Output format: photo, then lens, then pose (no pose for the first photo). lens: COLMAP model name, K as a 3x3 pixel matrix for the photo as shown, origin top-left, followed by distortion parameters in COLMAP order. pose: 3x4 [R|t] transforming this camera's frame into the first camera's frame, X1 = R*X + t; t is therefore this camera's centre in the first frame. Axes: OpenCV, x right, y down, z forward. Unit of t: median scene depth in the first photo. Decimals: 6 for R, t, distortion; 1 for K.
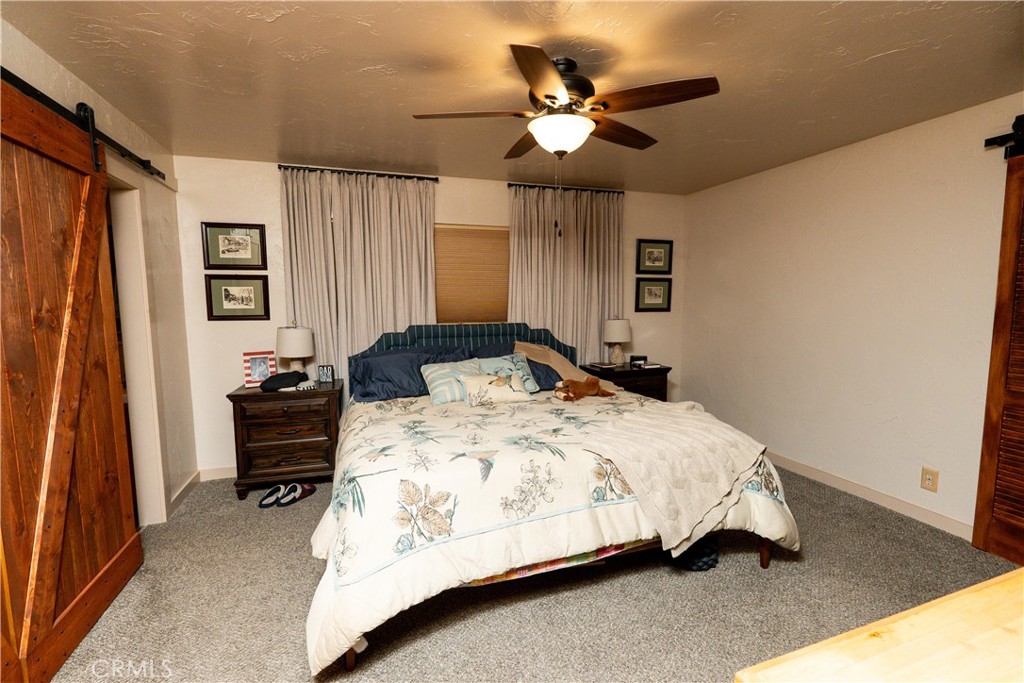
lens RADIAL K [[470.1, 0, 513.7], [0, 470.1, 342.4], [0, 0, 1]] dist [-0.008396, 0.003624]
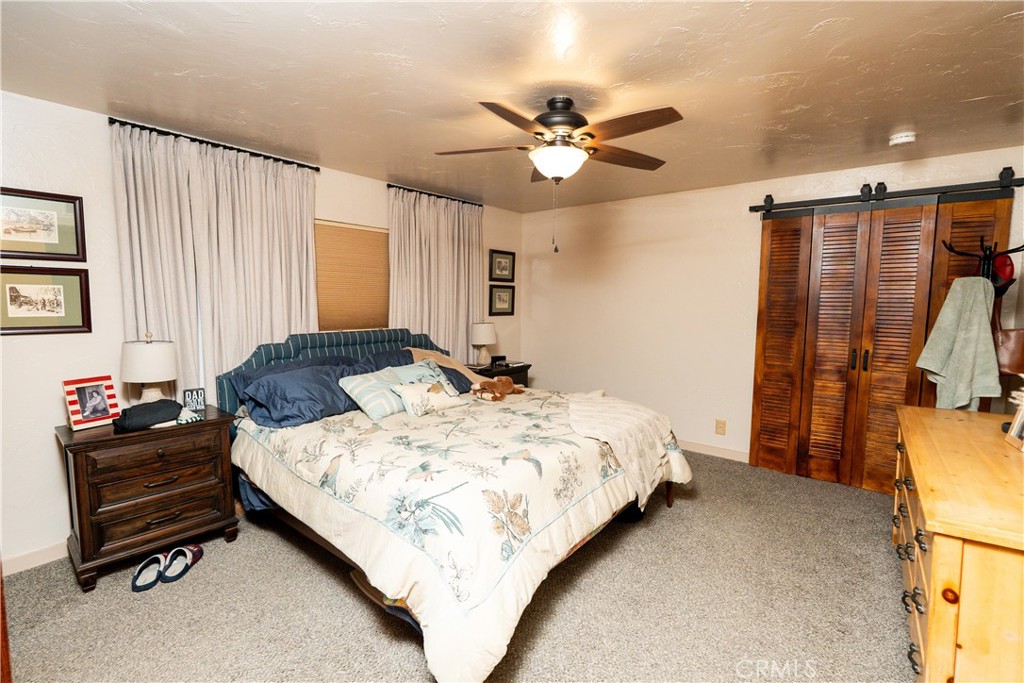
lens RADIAL K [[470.1, 0, 513.7], [0, 470.1, 342.4], [0, 0, 1]] dist [-0.008396, 0.003624]
pose [[0.846137, -0.037912, 0.531615, -0.378560], [0.039608, 0.999182, 0.008215, -0.014085], [-0.531492, 0.014105, 0.846946, 0.064942]]
